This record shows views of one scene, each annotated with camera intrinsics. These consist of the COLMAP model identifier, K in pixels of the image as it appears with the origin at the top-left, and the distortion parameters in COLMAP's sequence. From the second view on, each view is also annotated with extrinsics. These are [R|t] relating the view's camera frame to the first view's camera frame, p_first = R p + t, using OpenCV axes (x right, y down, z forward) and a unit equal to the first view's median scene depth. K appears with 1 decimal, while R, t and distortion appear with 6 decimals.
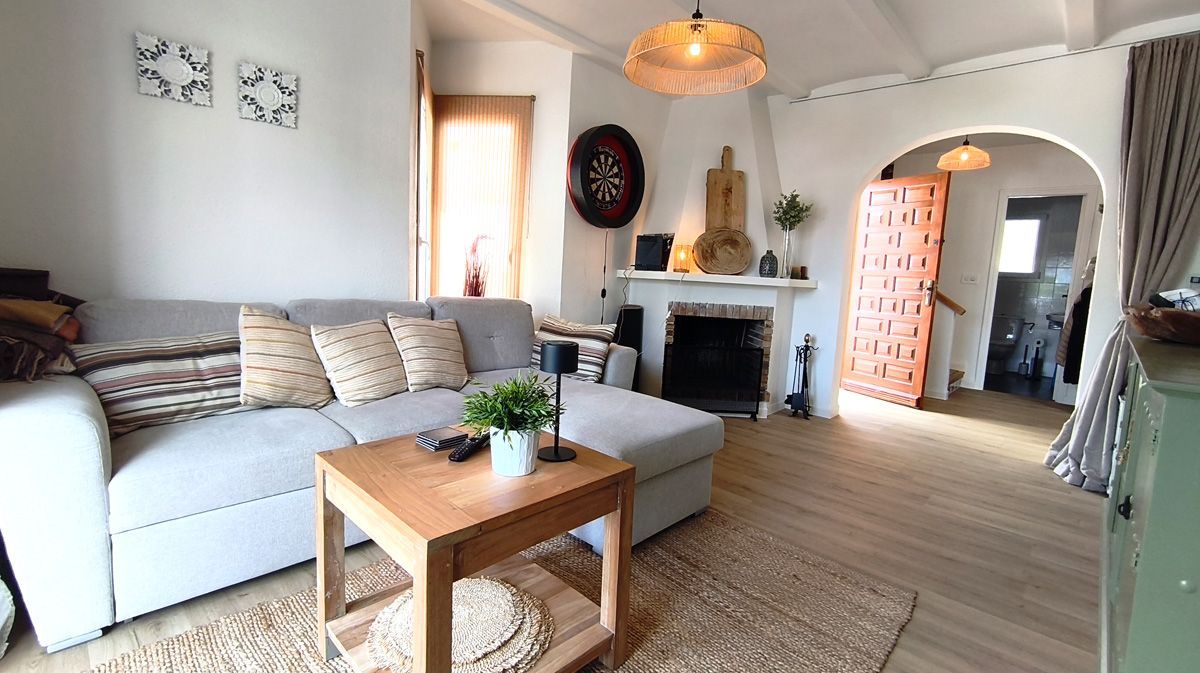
lens RADIAL K [[528.0, 0, 596.7], [0, 528.0, 328.8], [0, 0, 1]] dist [0.000994, 0.000317]
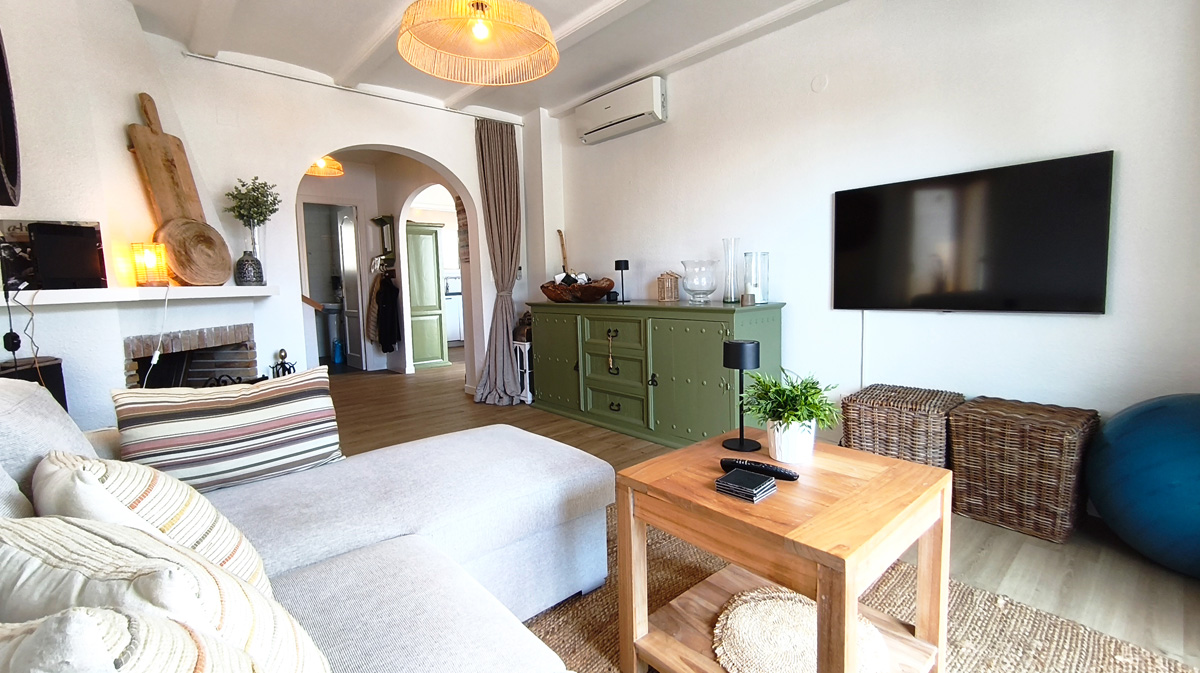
lens RADIAL K [[528.0, 0, 598.4], [0, 528.0, 329.7], [0, 0, 1]] dist [0.000994, 0.000317]
pose [[0.083457, -0.150217, 0.985124, -0.415469], [0.147728, 0.979515, 0.136846, -0.065634], [-0.985501, 0.134109, 0.103939, 0.426897]]
